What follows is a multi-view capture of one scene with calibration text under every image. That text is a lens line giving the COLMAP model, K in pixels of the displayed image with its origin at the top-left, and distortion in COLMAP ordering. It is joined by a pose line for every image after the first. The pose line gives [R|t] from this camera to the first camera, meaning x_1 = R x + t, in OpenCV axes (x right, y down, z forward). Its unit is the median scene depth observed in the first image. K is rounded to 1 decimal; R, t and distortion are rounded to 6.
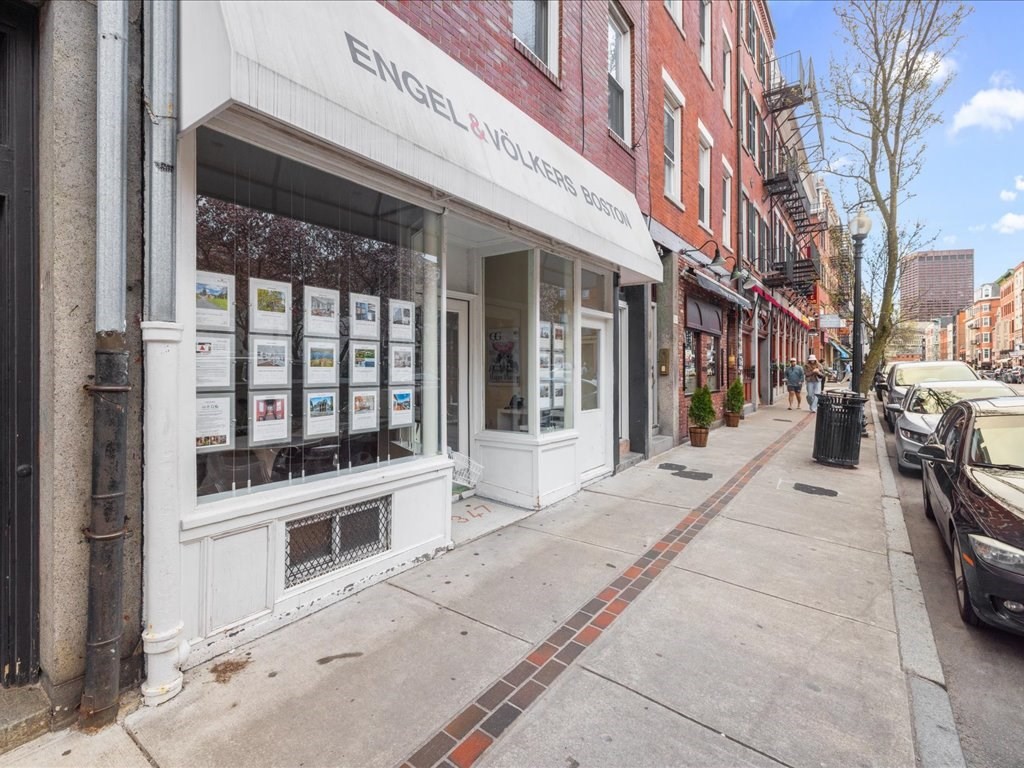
lens RADIAL K [[481.4, 0, 512.4], [0, 481.4, 369.1], [0, 0, 1]] dist [-0.001519, -0.000126]
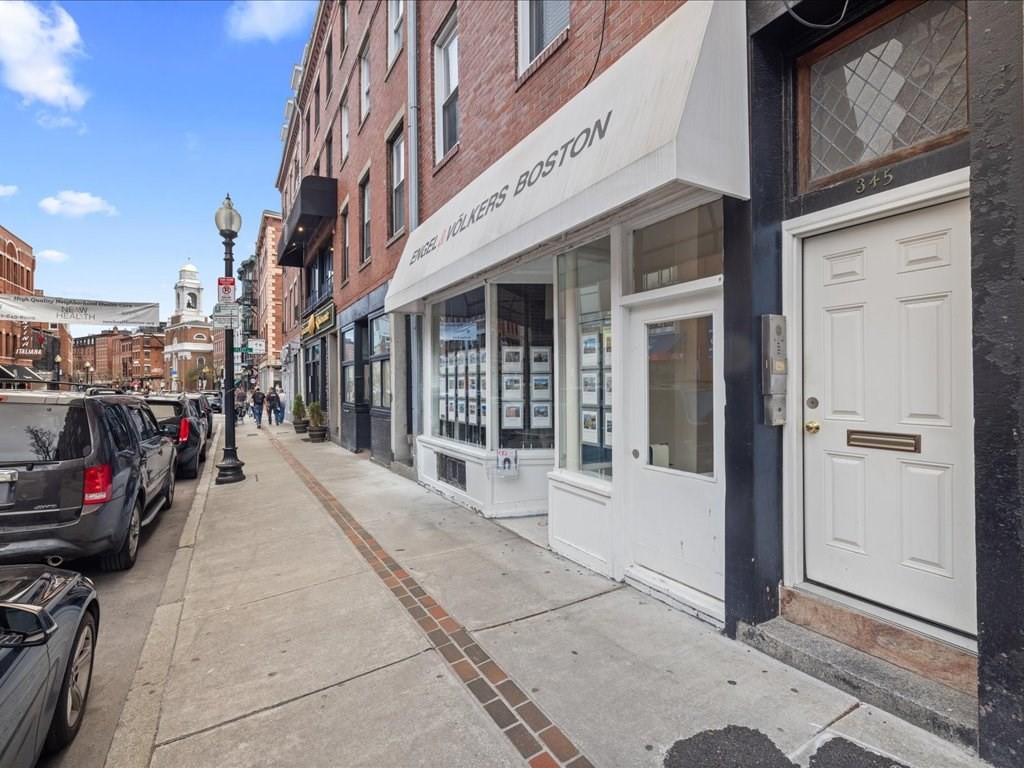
lens RADIAL K [[486.8, 0, 512.0], [0, 486.8, 384.0], [0, 0, 1]] dist [0.000610, -0.000172]
pose [[-0.400688, 0.004761, -0.916202, 1.179183], [0.005839, 0.999979, 0.002642, -0.024758], [0.916196, -0.004291, -0.400708, 1.677936]]
